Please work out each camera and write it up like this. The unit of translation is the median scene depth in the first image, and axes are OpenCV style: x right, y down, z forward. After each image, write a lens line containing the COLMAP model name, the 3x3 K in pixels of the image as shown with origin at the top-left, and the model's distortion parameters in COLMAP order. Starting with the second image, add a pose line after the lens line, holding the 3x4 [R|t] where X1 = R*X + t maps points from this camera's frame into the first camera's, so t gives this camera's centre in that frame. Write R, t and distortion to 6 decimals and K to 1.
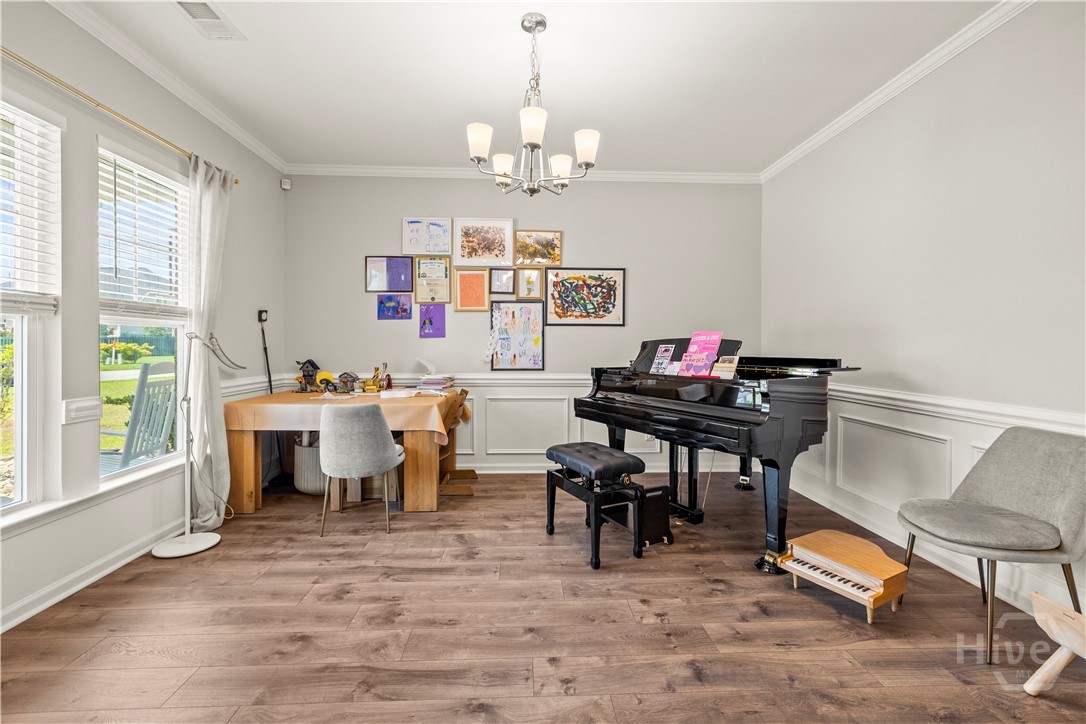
lens RADIAL K [[459.4, 0, 541.1], [0, 459.4, 346.9], [0, 0, 1]] dist [0.000948, 0.000587]
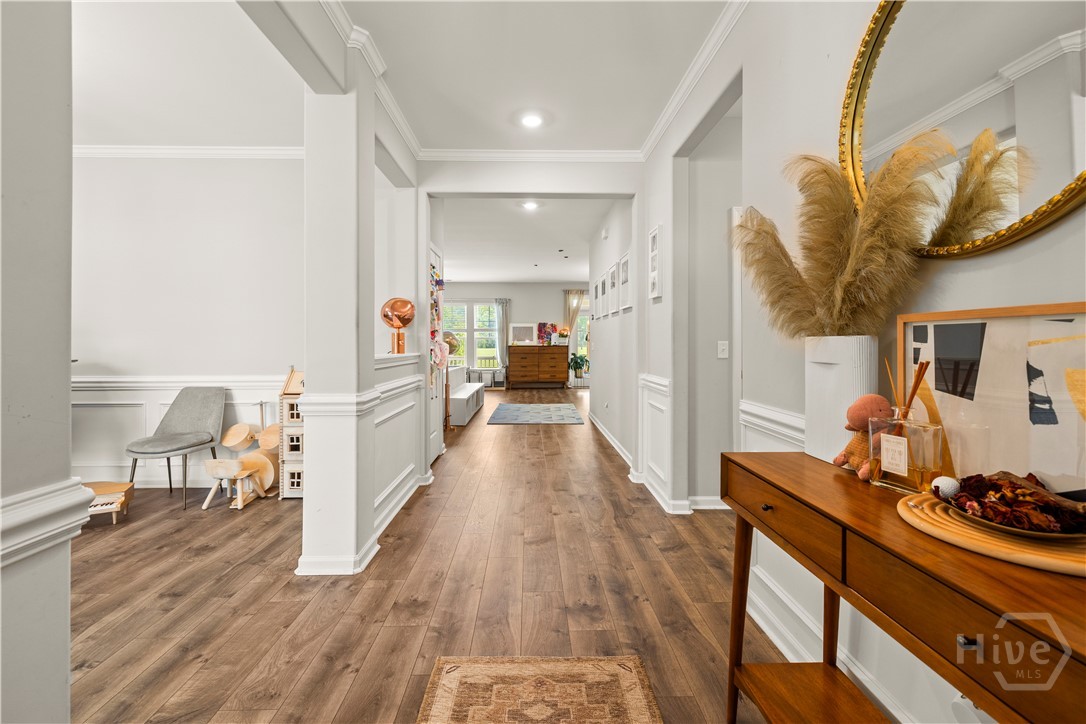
lens RADIAL K [[459.4, 0, 541.1], [0, 459.4, 346.9], [0, 0, 1]] dist [0.000948, 0.000587]
pose [[0.014993, -0.012377, 0.999811, -0.817555], [0.003078, 0.999919, 0.012332, -0.004699], [-0.999883, 0.002893, 0.015030, -0.461181]]
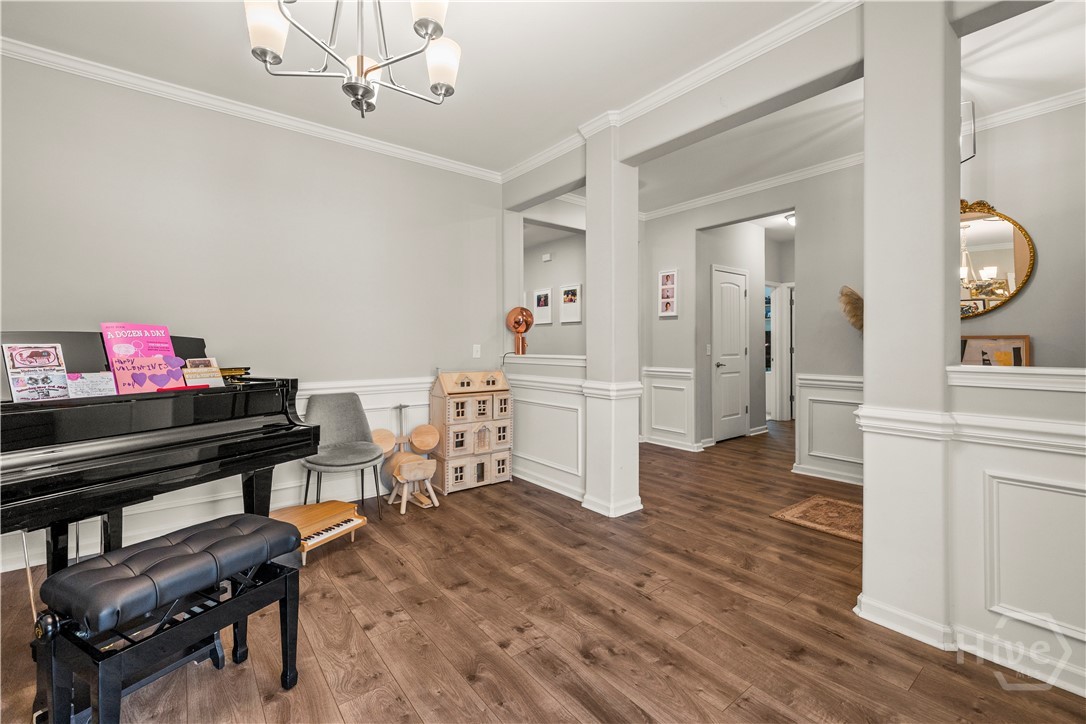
lens RADIAL K [[459.4, 0, 541.1], [0, 459.4, 346.9], [0, 0, 1]] dist [0.000948, 0.000587]
pose [[-0.584949, -0.005330, 0.811053, -0.790732], [-0.000528, 0.999981, 0.006192, -0.006479], [-0.811070, 0.003194, -0.584941, 1.397769]]
